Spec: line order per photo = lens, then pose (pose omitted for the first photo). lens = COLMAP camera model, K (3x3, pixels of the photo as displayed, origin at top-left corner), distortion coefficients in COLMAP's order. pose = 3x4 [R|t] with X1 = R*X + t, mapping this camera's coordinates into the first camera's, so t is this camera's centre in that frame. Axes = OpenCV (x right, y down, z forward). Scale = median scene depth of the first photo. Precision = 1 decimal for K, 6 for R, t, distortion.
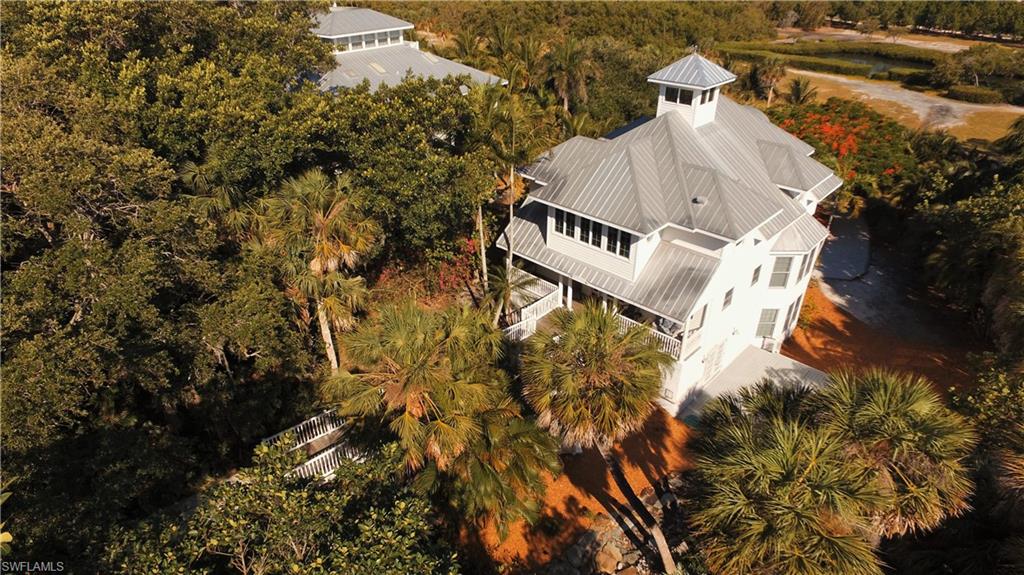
lens RADIAL K [[595.1, 0, 512.0], [0, 595.1, 287.5], [0, 0, 1]] dist [-0.003404, -0.001518]
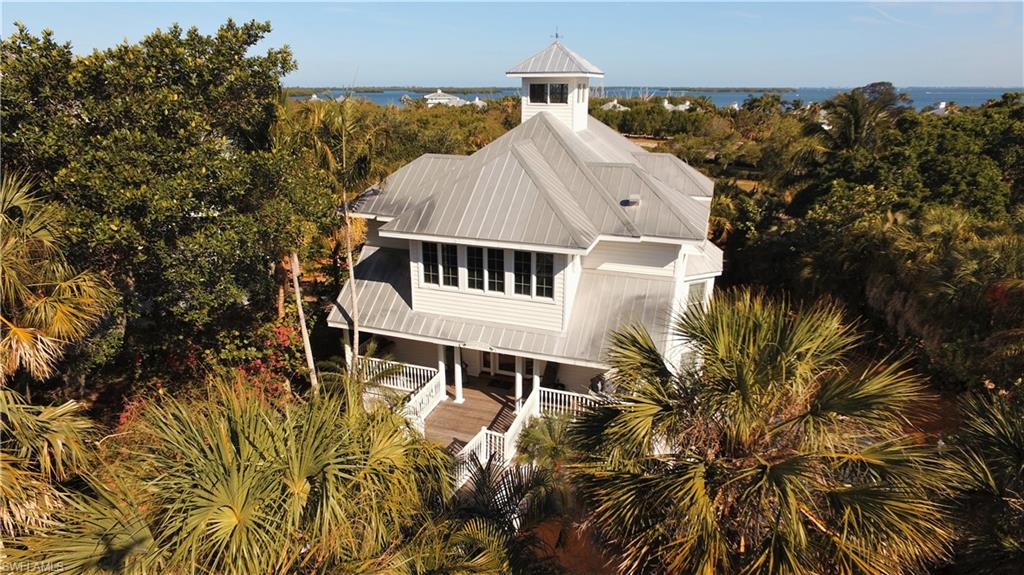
lens RADIAL K [[595.1, 0, 512.0], [0, 595.1, 287.5], [0, 0, 1]] dist [-0.003404, -0.001518]
pose [[0.915967, -0.130686, 0.379376, -0.087816], [0.201461, 0.967451, -0.153144, 0.029636], [-0.347013, 0.216704, 0.912481, 0.366960]]
